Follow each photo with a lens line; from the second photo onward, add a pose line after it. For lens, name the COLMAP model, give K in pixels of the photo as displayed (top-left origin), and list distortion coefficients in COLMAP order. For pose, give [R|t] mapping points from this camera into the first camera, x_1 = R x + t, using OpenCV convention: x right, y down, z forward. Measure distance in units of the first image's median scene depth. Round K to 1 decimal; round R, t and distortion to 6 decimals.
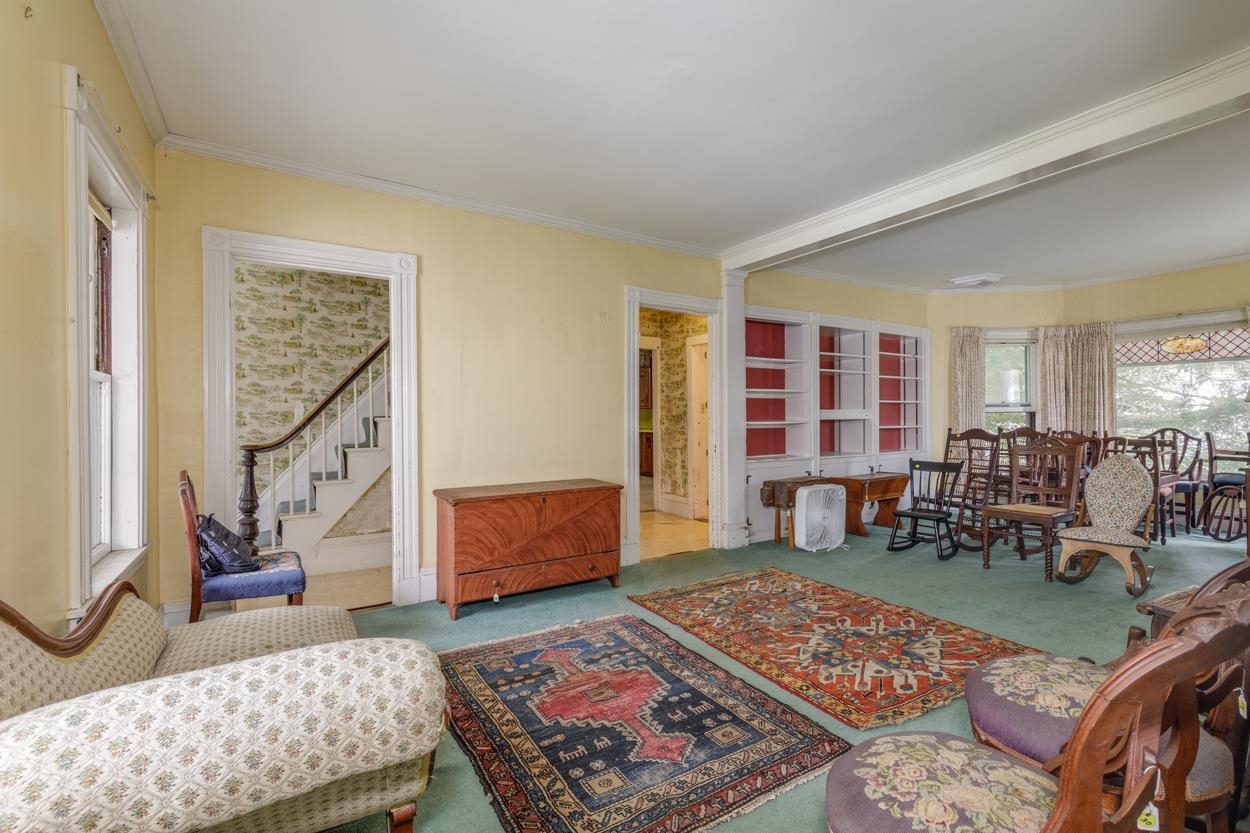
lens RADIAL K [[566.0, 0, 622.7], [0, 566.0, 416.6], [0, 0, 1]] dist [0.003909, 0.000295]
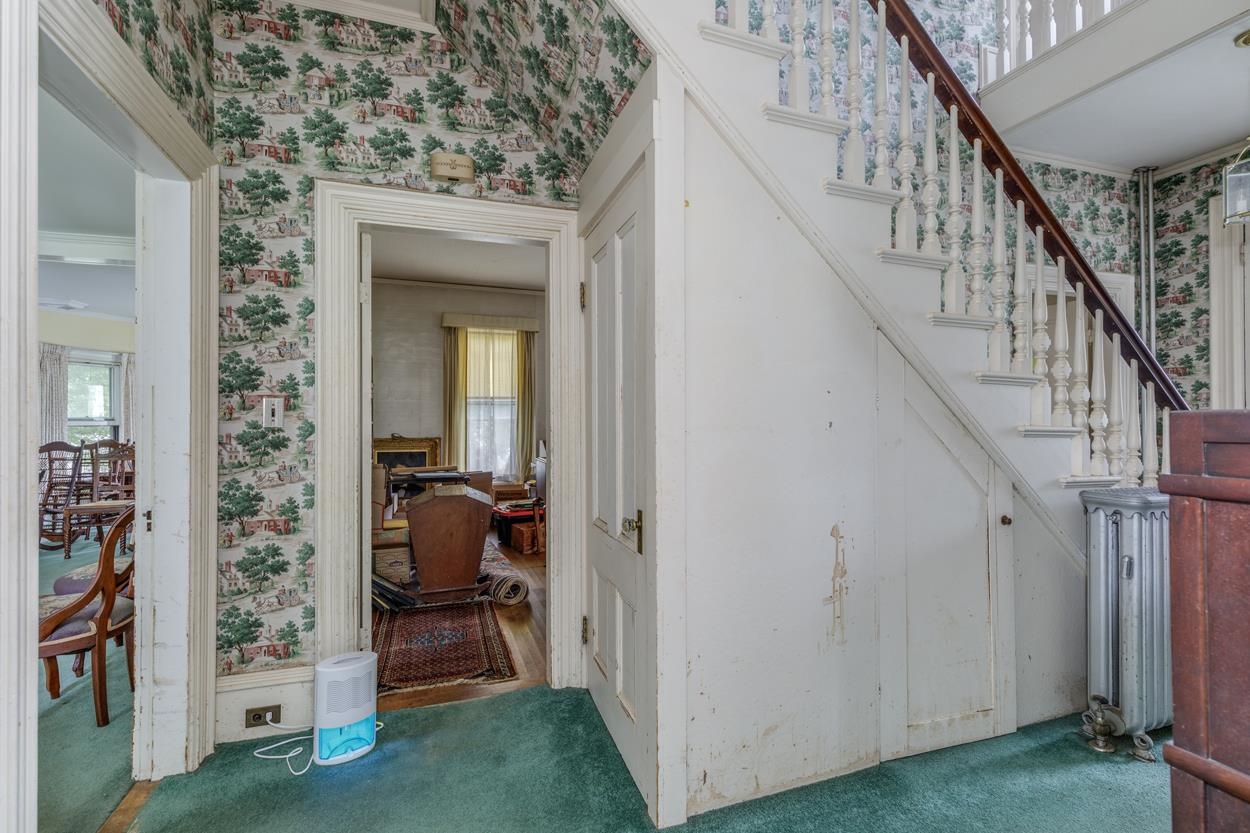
lens RADIAL K [[566.0, 0, 622.7], [0, 566.0, 421.8], [0, 0, 1]] dist [0.003909, 0.000295]
pose [[0.224612, 0.010142, 0.974396, -0.189082], [-0.000689, 0.999947, -0.010249, -0.005616], [-0.974448, 0.001630, 0.224607, -0.290922]]
